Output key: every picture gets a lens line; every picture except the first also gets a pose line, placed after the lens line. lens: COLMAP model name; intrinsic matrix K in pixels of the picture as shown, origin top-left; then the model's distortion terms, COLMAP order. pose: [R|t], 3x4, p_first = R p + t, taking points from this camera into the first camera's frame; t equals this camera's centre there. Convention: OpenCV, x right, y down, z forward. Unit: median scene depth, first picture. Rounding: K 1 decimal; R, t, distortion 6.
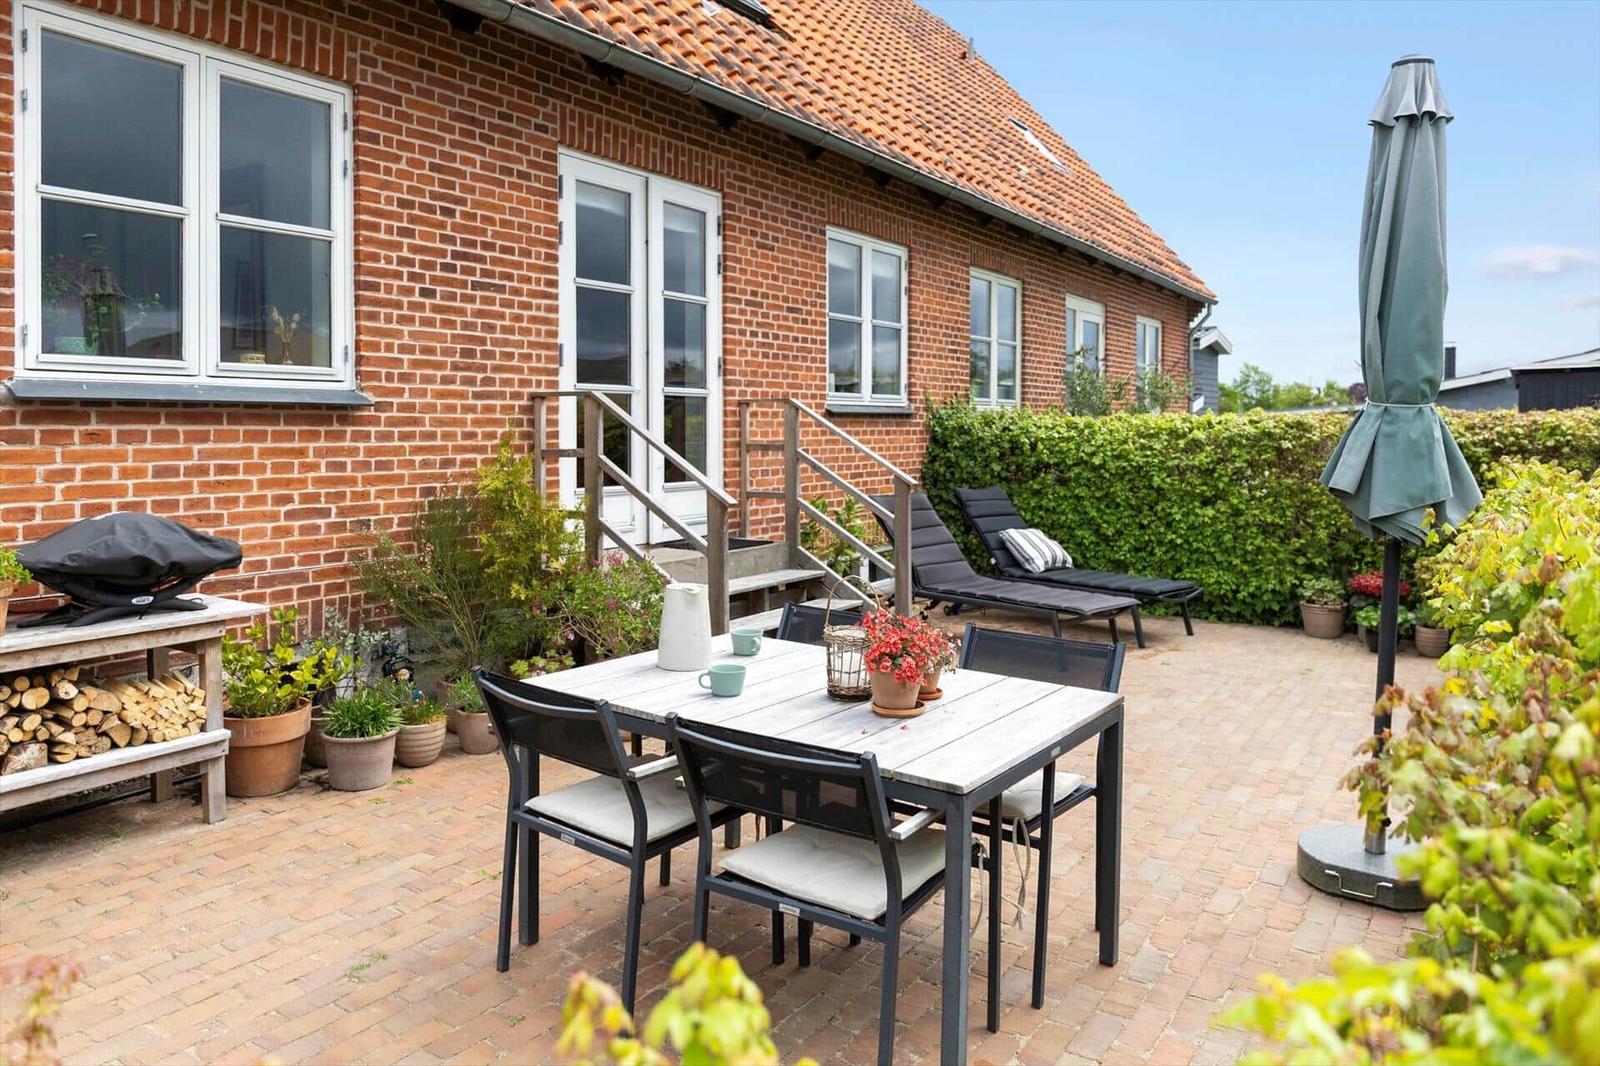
lens RADIAL K [[1122.8, 0, 835.4], [0, 1122.8, 536.7], [0, 0, 1]] dist [-0.023002, -0.001075]
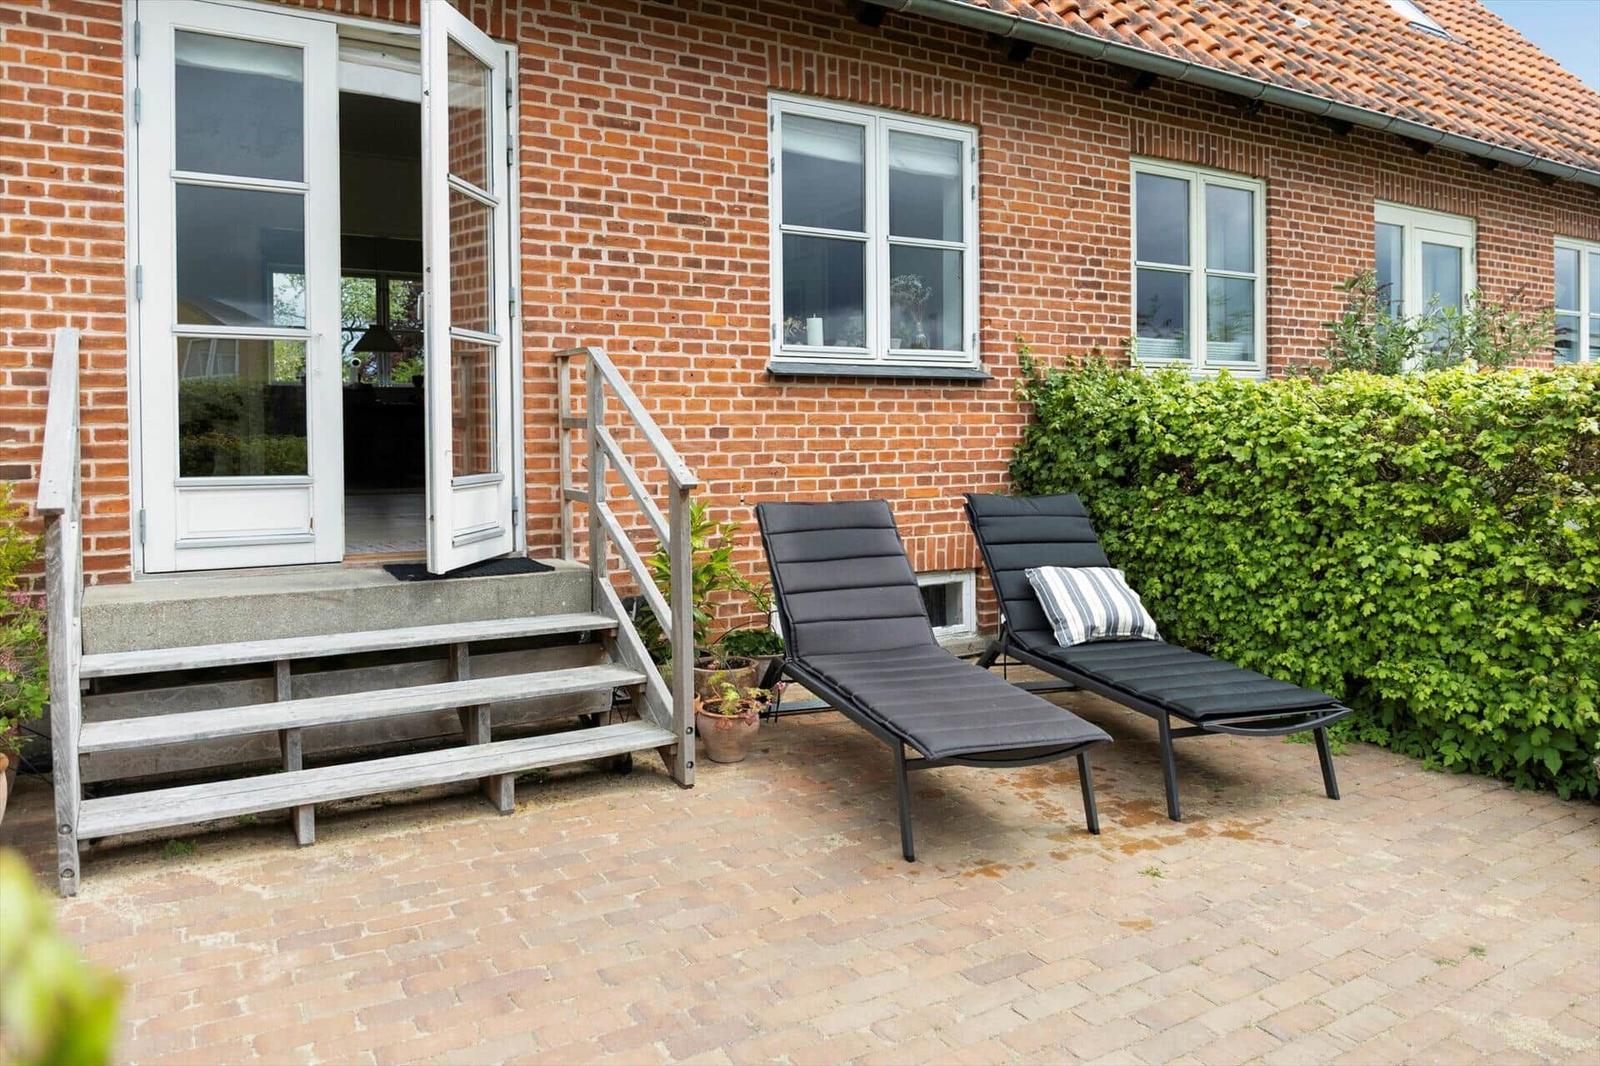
lens RADIAL K [[1157.6, 0, 790.0], [0, 1157.6, 479.9], [0, 0, 1]] dist [-0.018609, -0.007768]
pose [[0.896782, 0.026006, -0.441709, 0.296055], [-0.045263, 0.998426, -0.033113, -0.025314], [0.440152, 0.049688, 0.896547, 0.383532]]
